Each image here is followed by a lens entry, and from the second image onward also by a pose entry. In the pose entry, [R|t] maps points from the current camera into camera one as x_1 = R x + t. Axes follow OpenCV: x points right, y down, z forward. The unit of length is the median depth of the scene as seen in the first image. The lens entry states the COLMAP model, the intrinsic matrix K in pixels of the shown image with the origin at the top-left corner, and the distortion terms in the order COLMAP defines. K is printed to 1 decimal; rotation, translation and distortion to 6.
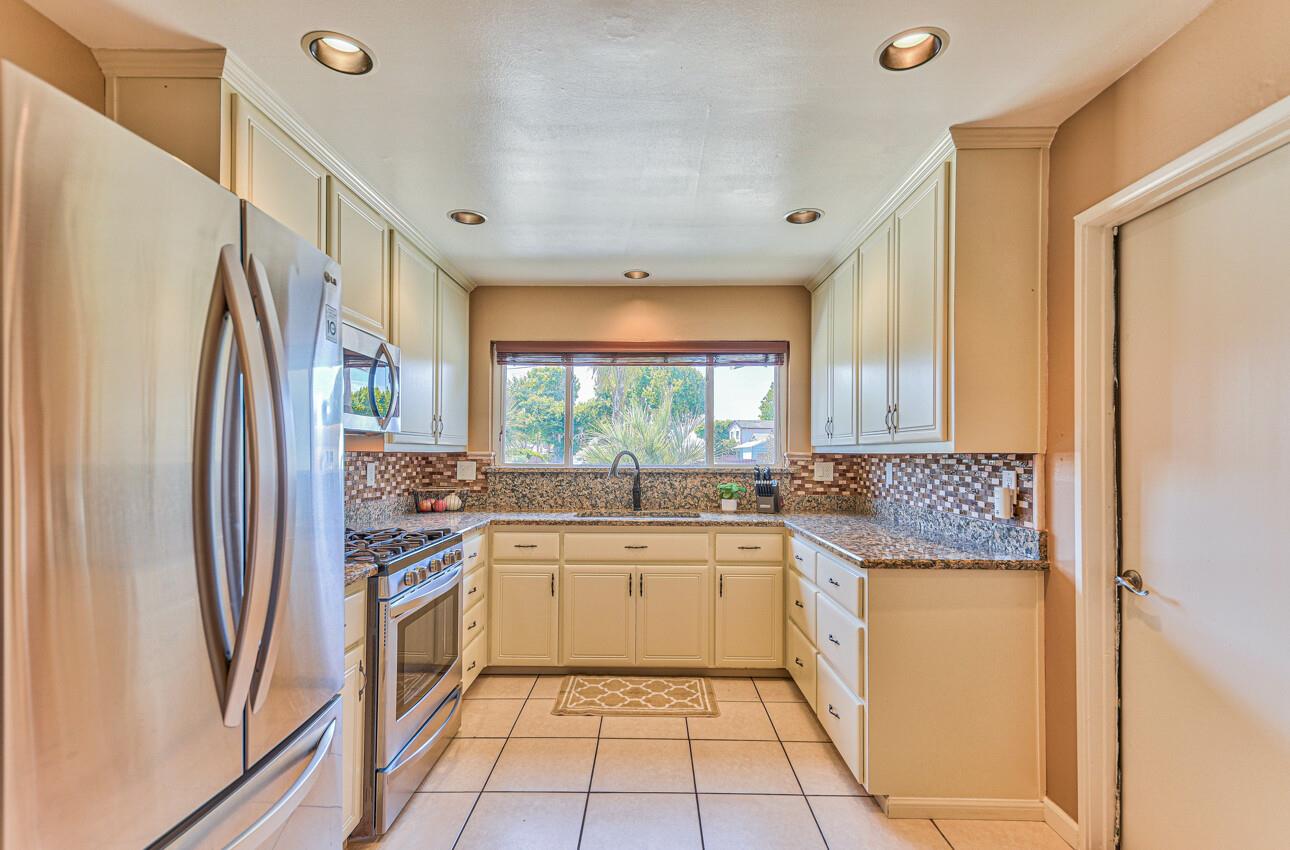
lens RADIAL K [[604.8, 0, 644.4], [0, 604.8, 444.6], [0, 0, 1]] dist [0.000229, -0.000077]
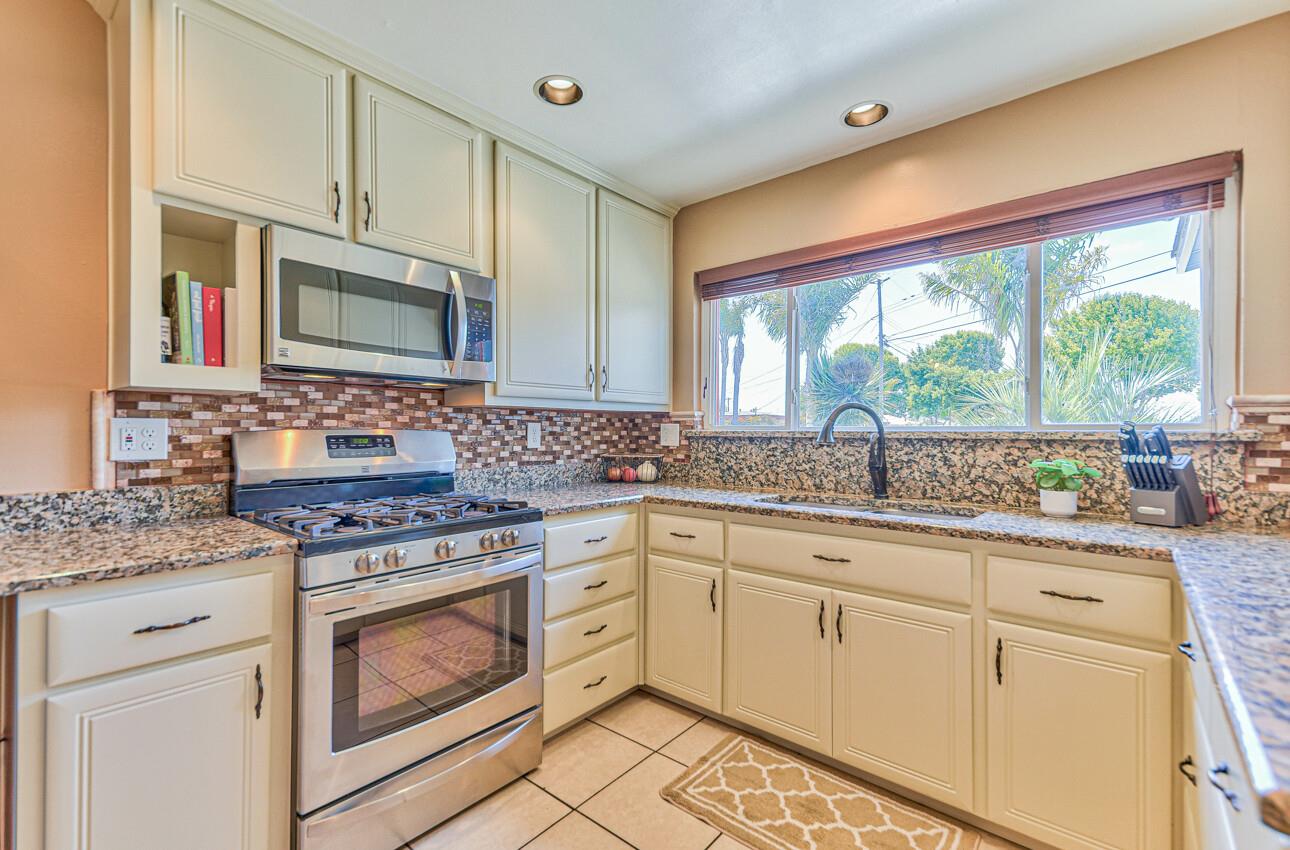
lens RADIAL K [[573.3, 0, 614.3], [0, 573.3, 426.8], [0, 0, 1]] dist [0.003215, 0.000120]
pose [[0.752716, -0.005456, -0.658323, 0.174148], [0.010278, 0.999941, 0.003465, 0.030338], [0.658265, -0.009375, 0.752728, 0.379566]]
